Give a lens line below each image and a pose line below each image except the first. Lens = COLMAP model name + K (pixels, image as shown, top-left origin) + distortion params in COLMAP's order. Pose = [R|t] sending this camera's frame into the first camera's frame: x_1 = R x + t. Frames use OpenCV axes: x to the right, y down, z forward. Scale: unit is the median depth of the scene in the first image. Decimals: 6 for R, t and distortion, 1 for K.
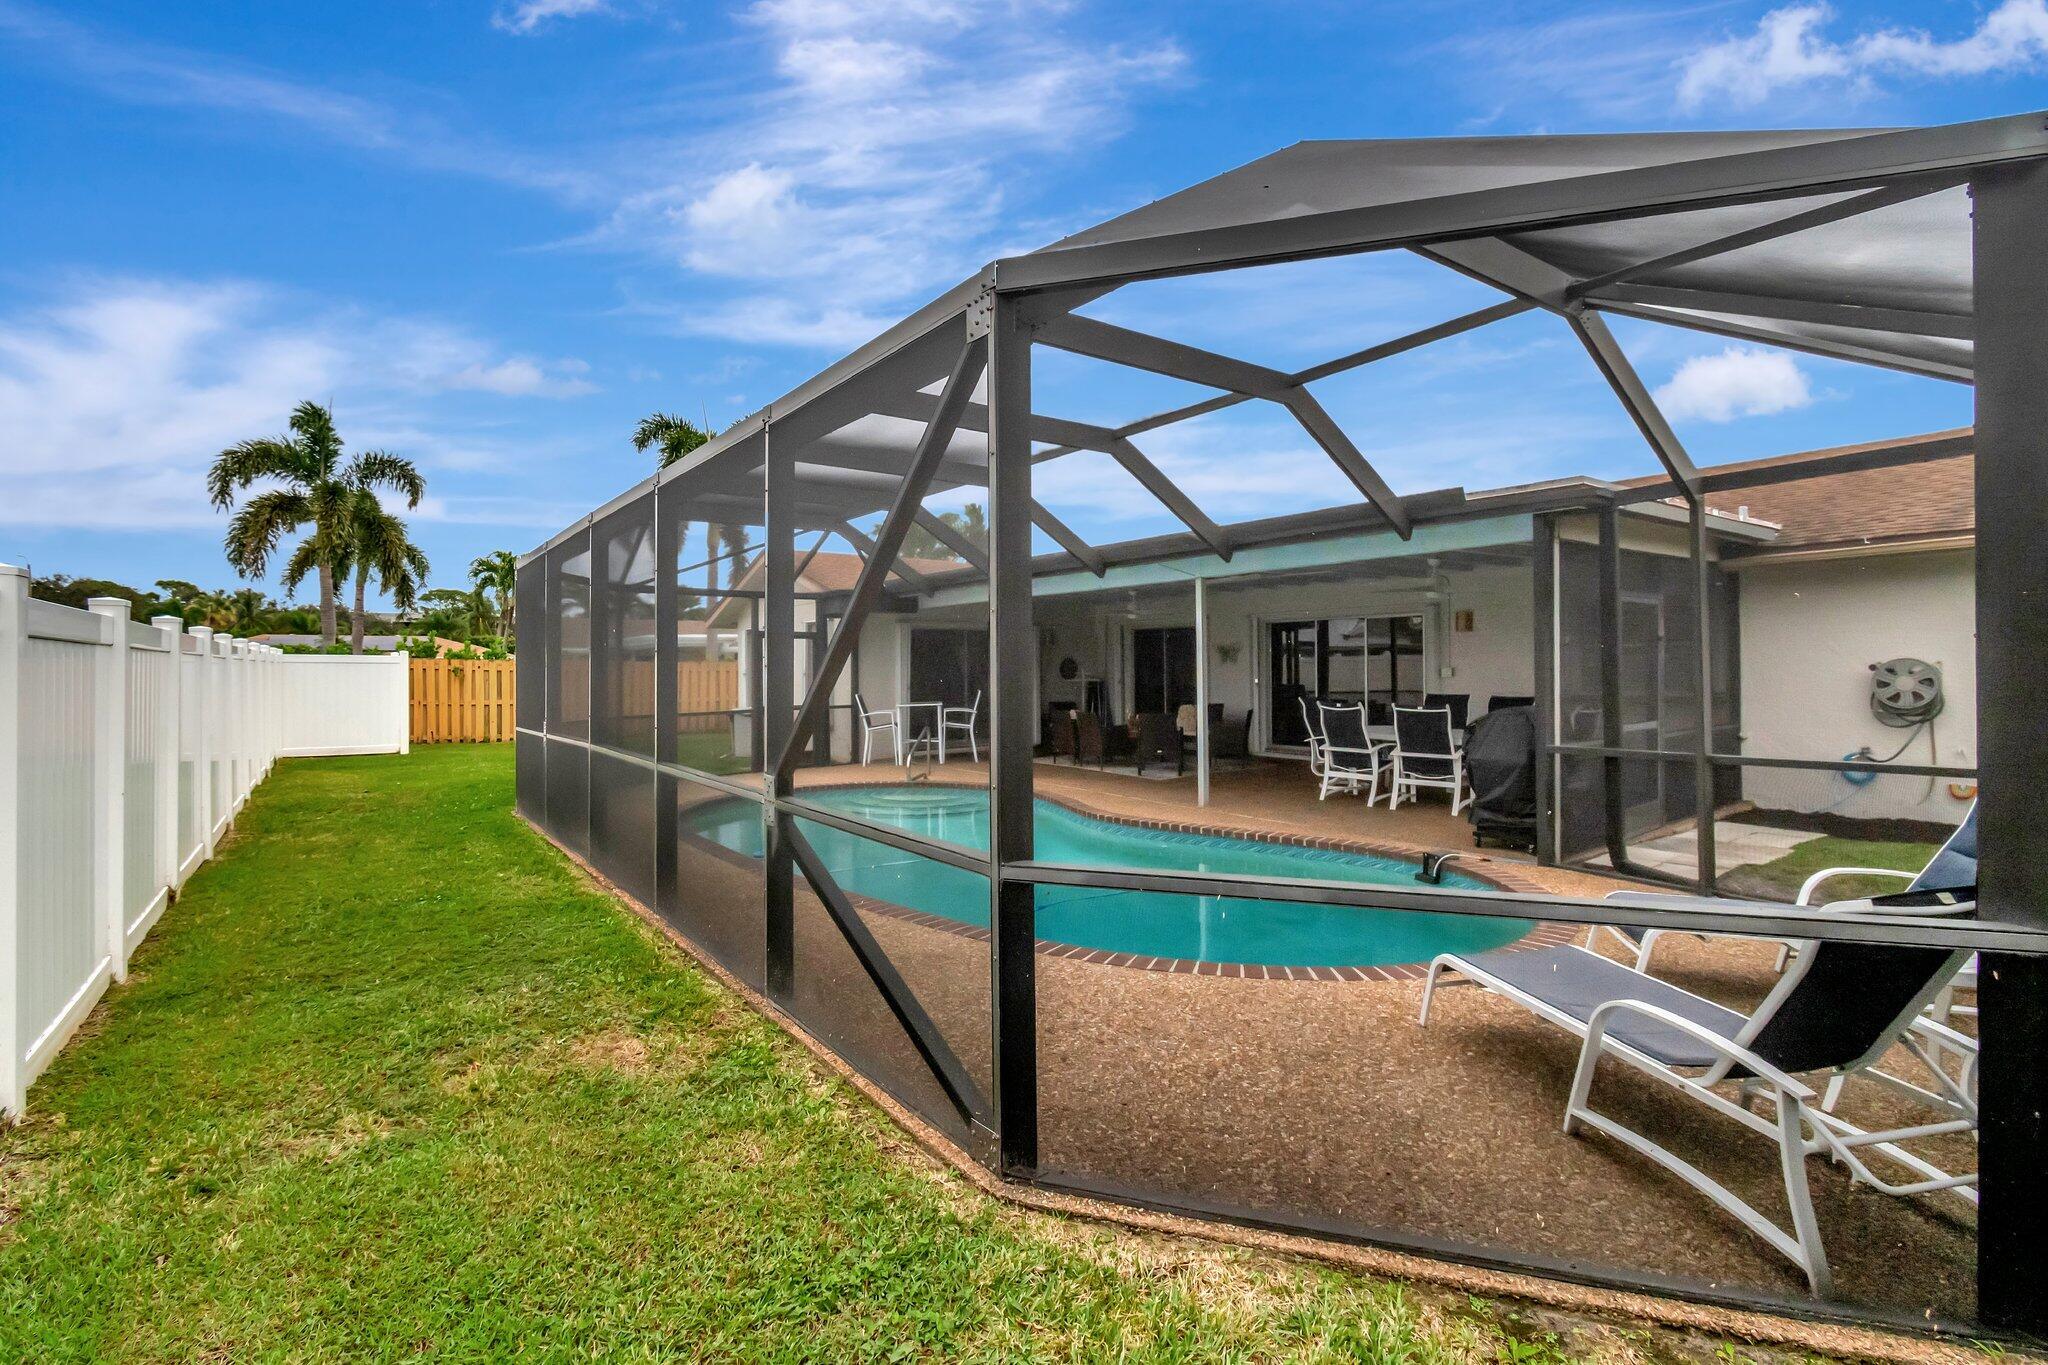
lens RADIAL K [[920.0, 0, 1027.4], [0, 920.0, 670.8], [0, 0, 1]] dist [0.010244, -0.002699]
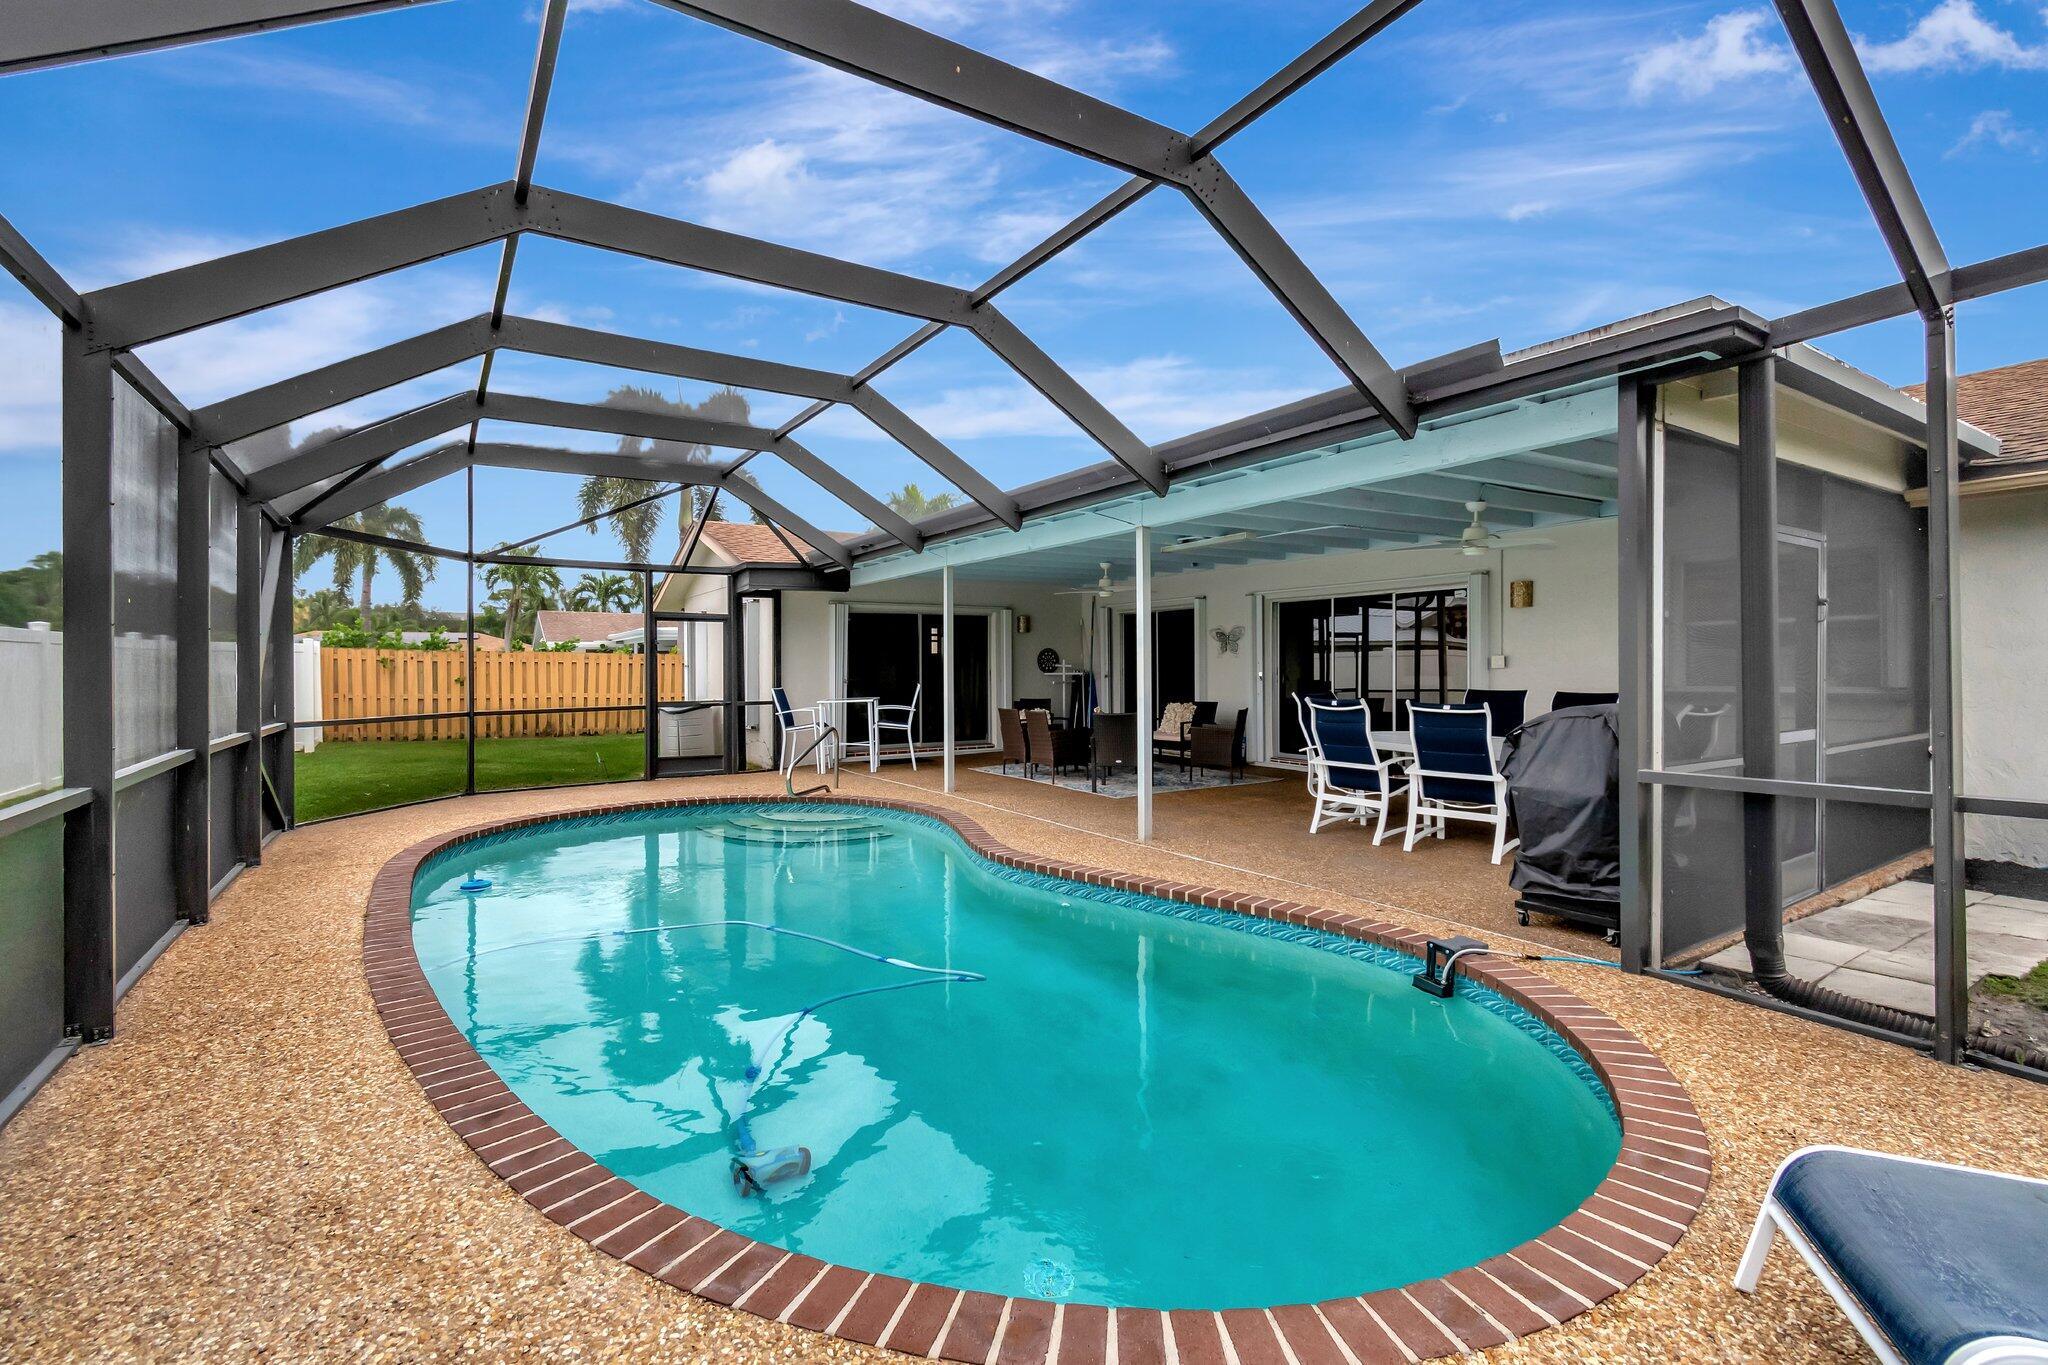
lens RADIAL K [[920.0, 0, 1019.0], [0, 920.0, 678.0], [0, 0, 1]] dist [0.010244, -0.002699]
pose [[0.997309, 0.003673, -0.073219, 0.141348], [-0.003061, 0.999960, 0.008456, 0.011933], [0.073247, -0.008210, 0.997280, 0.257070]]
